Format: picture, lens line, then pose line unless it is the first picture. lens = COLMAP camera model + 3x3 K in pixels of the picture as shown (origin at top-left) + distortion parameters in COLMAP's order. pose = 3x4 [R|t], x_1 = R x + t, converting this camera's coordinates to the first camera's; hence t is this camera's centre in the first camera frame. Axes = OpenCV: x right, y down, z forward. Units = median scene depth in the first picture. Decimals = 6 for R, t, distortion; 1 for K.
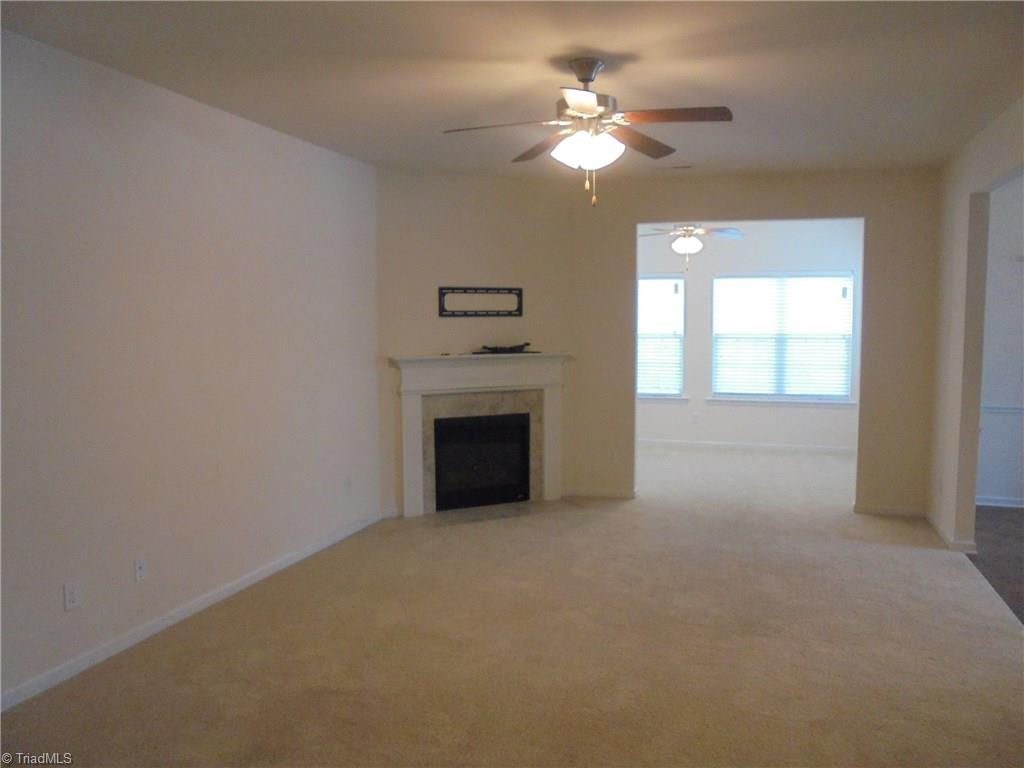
lens RADIAL K [[783.2, 0, 508.8], [0, 783.2, 379.2], [0, 0, 1]] dist [-0.096199, 0.076066]
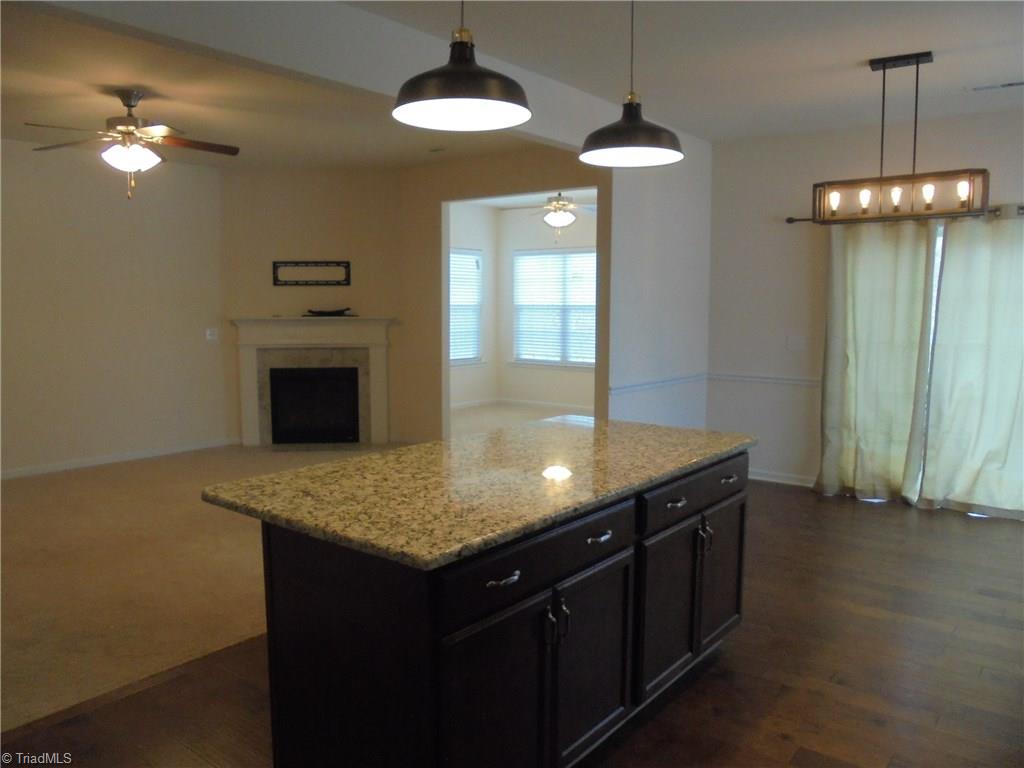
lens RADIAL K [[783.2, 0, 509.7], [0, 783.2, 384.5], [0, 0, 1]] dist [-0.096199, 0.076066]
pose [[0.936951, 0.040915, -0.347057, 0.660561], [-0.030562, 0.998911, 0.035254, 0.020326], [0.348121, -0.022425, 0.937181, -0.021074]]
